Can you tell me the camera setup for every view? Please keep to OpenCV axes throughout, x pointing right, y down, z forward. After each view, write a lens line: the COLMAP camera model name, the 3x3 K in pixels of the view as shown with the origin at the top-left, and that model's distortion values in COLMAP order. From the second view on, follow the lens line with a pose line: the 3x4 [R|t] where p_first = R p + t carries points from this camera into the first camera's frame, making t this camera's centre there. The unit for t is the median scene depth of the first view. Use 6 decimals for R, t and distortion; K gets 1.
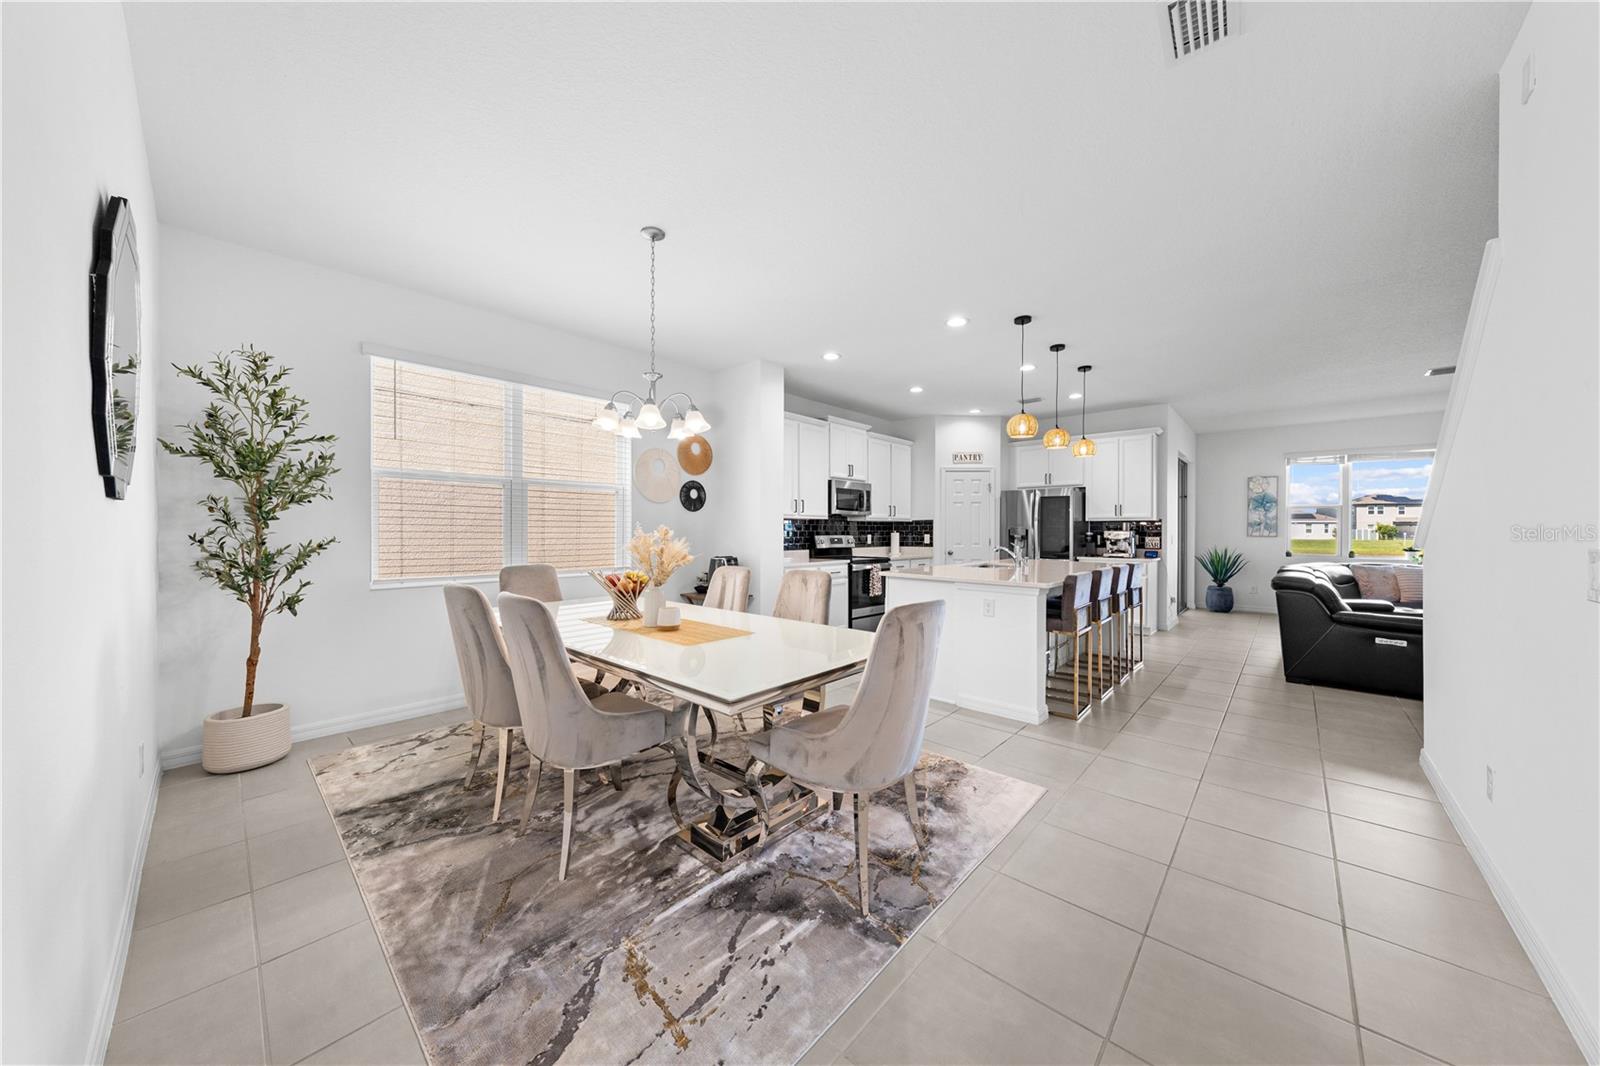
lens RADIAL K [[539.2, 0, 802.5], [0, 539.2, 533.7], [0, 0, 1]] dist [-0.001391, 0.000047]
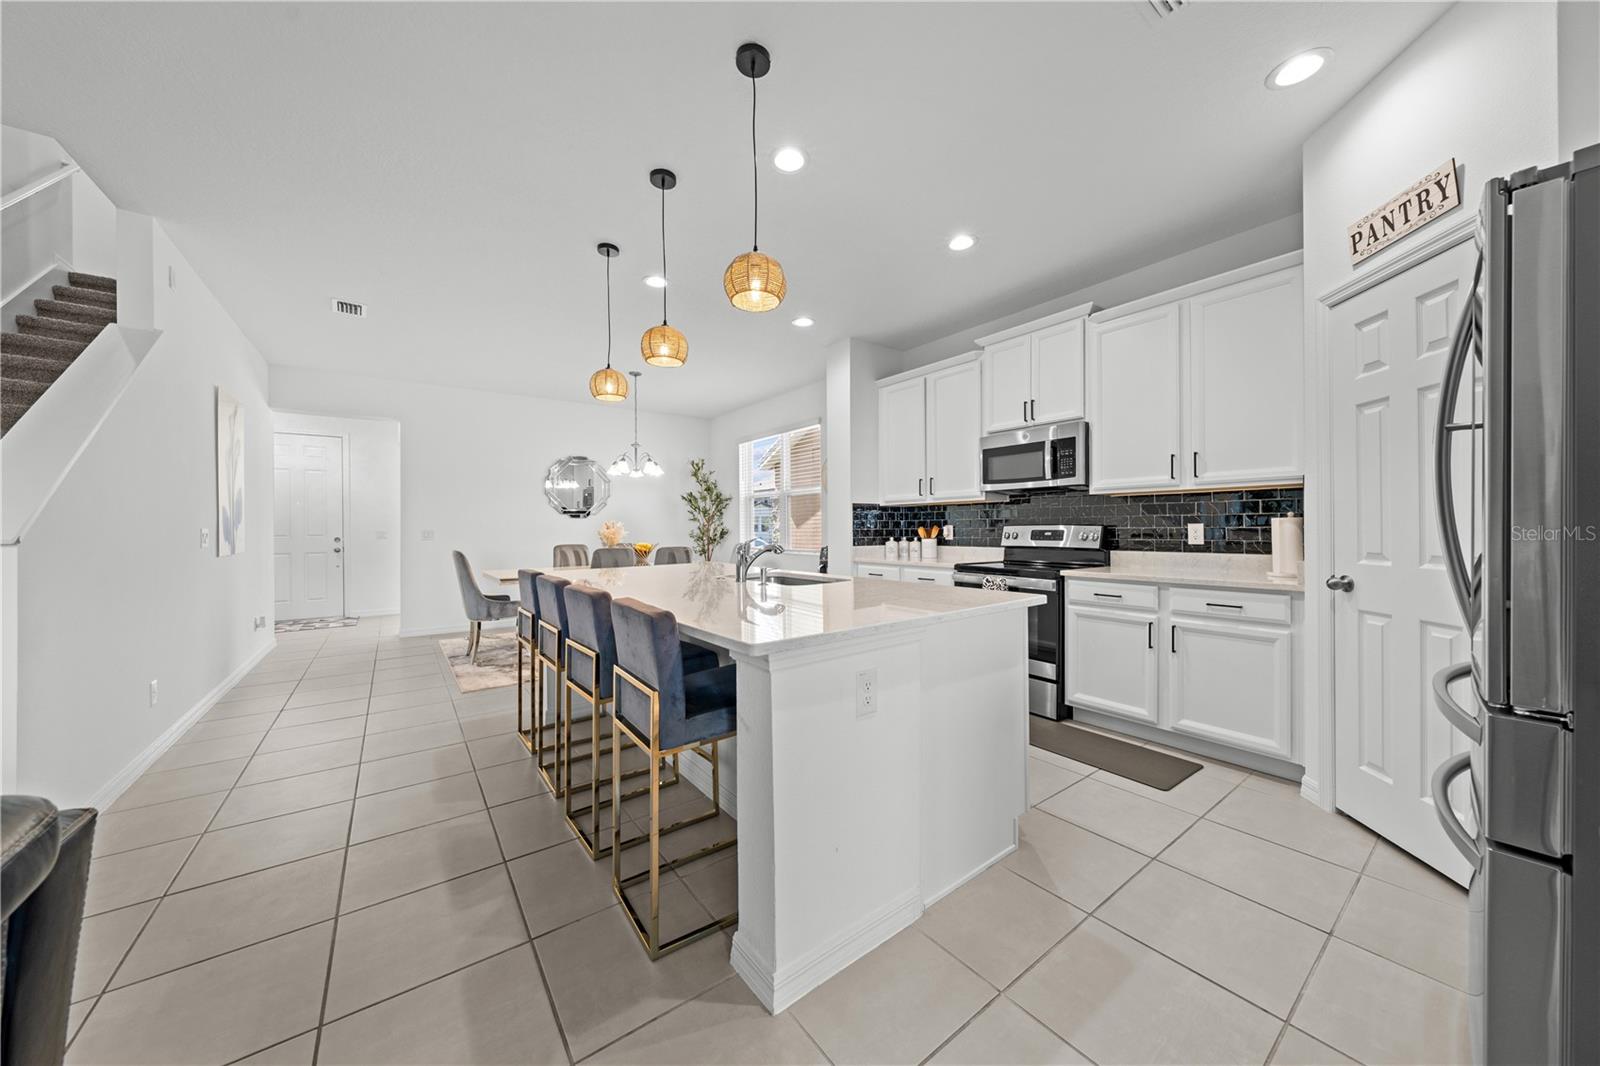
lens RADIAL K [[549.1, 0, 802.8], [0, 549.1, 527.8], [0, 0, 1]] dist [-0.000174, 0.000032]
pose [[-0.191414, 0.000808, -0.981509, 0.666481], [0.001957, 0.999998, 0.000442, 0.004657], [0.981507, -0.001836, -0.191415, 0.836220]]
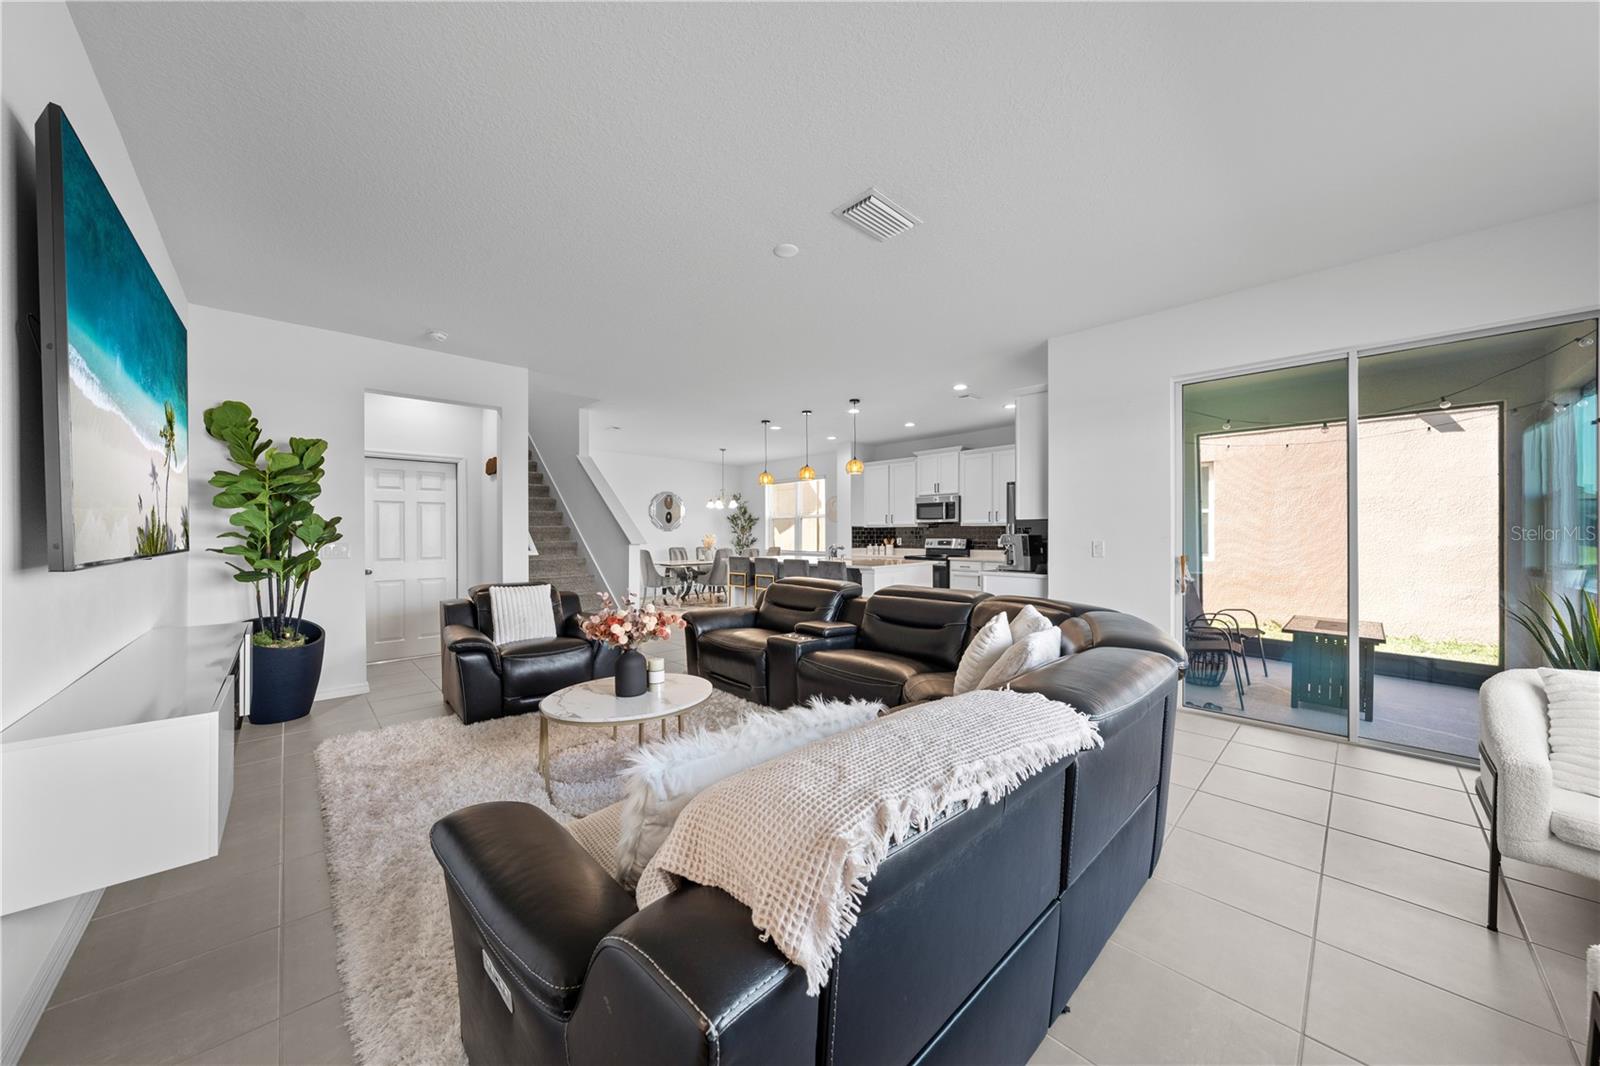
lens RADIAL K [[541.3, 0, 802.5], [0, 541.3, 532.4], [0, 0, 1]] dist [-0.001387, -0.000076]
pose [[-0.065551, -0.005279, -0.997835, 1.324928], [-0.003686, 0.999980, -0.005048, -0.003661], [0.997842, 0.003347, -0.065569, 0.730817]]
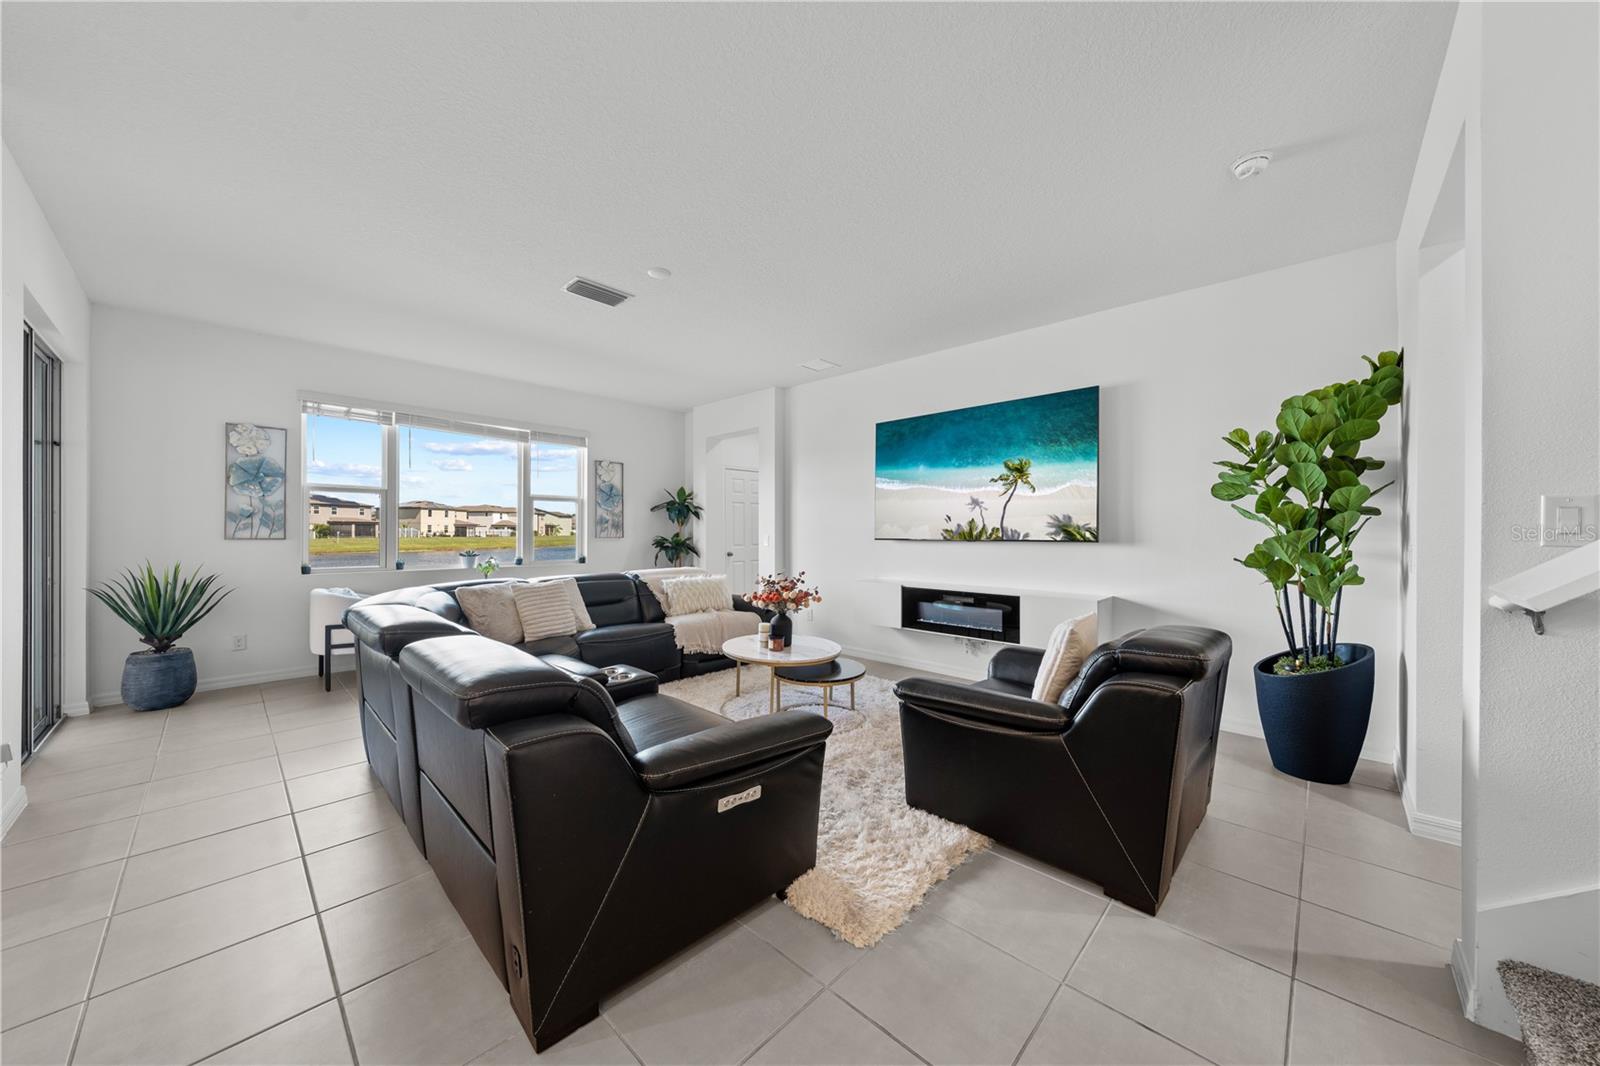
lens RADIAL K [[553.0, 0, 800.0], [0, 553.0, 533.0], [0, 0, 1]] dist [0.000026, 0.000173]
pose [[0.023410, -0.003818, 0.999719, 0.393795], [0.003268, 0.999988, 0.003743, -0.001510], [-0.999721, 0.003180, 0.023422, 0.551393]]
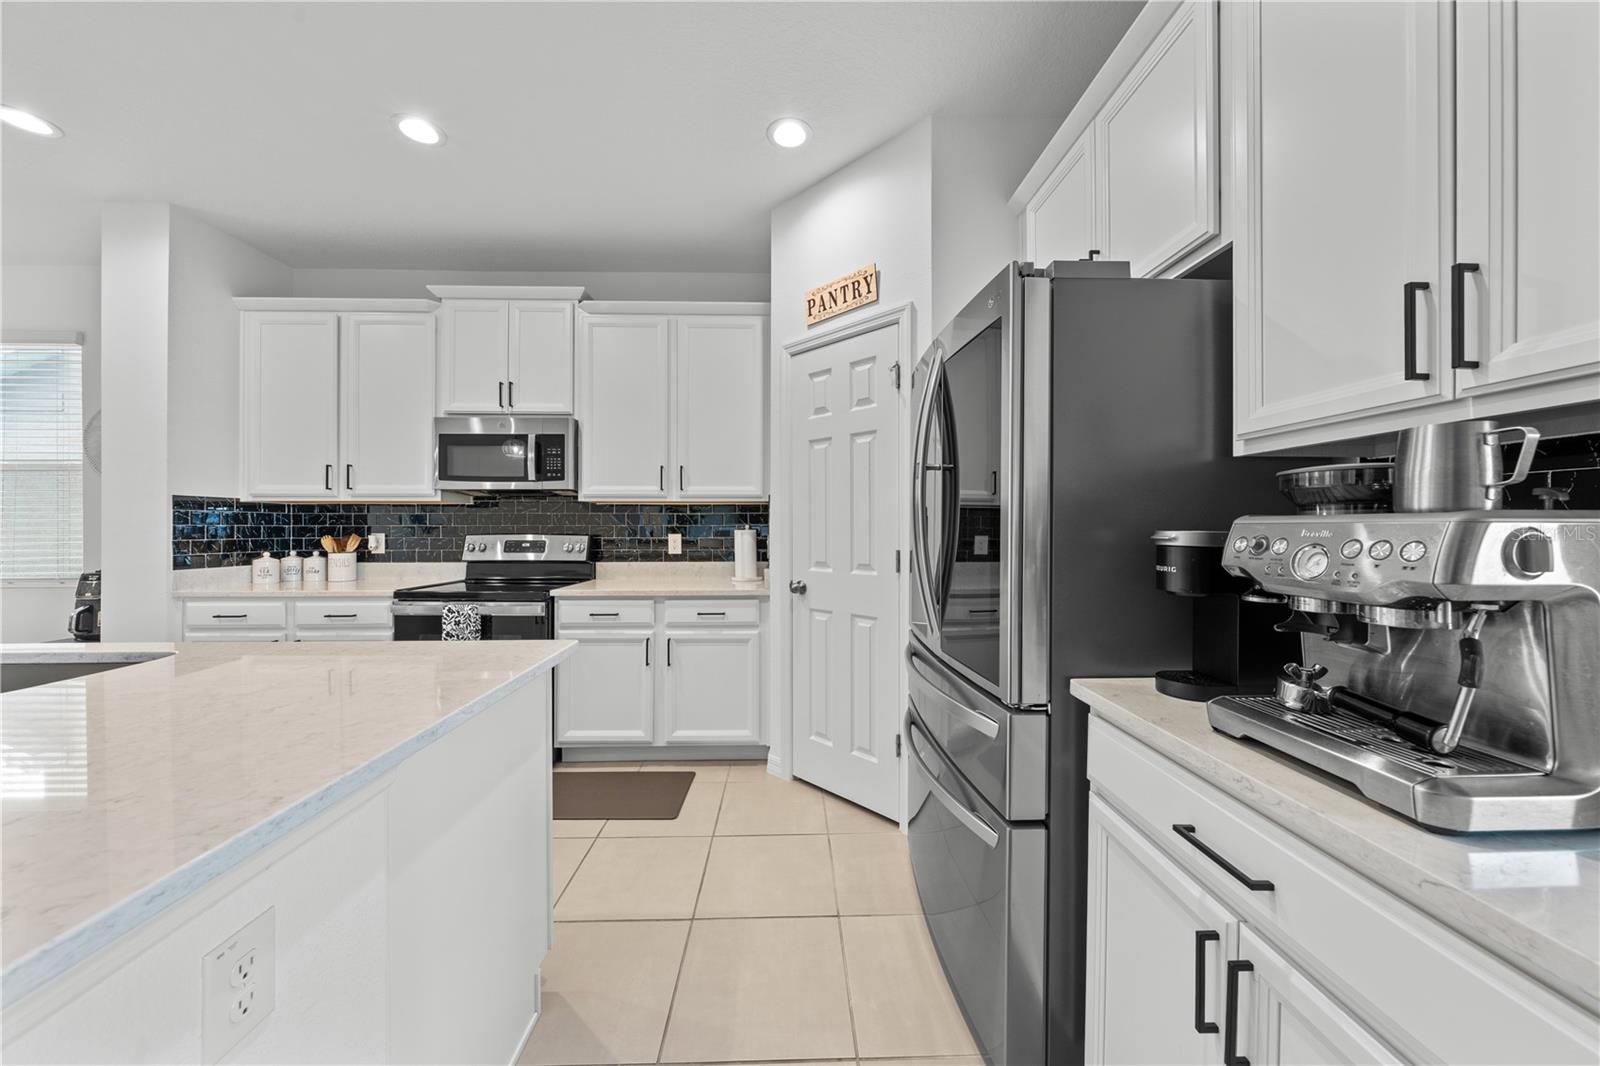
lens RADIAL K [[540.1, 0, 802.2], [0, 540.1, 528.7], [0, 0, 1]] dist [-0.002869, 0.000265]
pose [[0.693669, 0.000802, -0.720294, 0.566974], [-0.003749, 0.999990, -0.002497, -0.002328], [0.720284, 0.004433, 0.693665, 0.823084]]
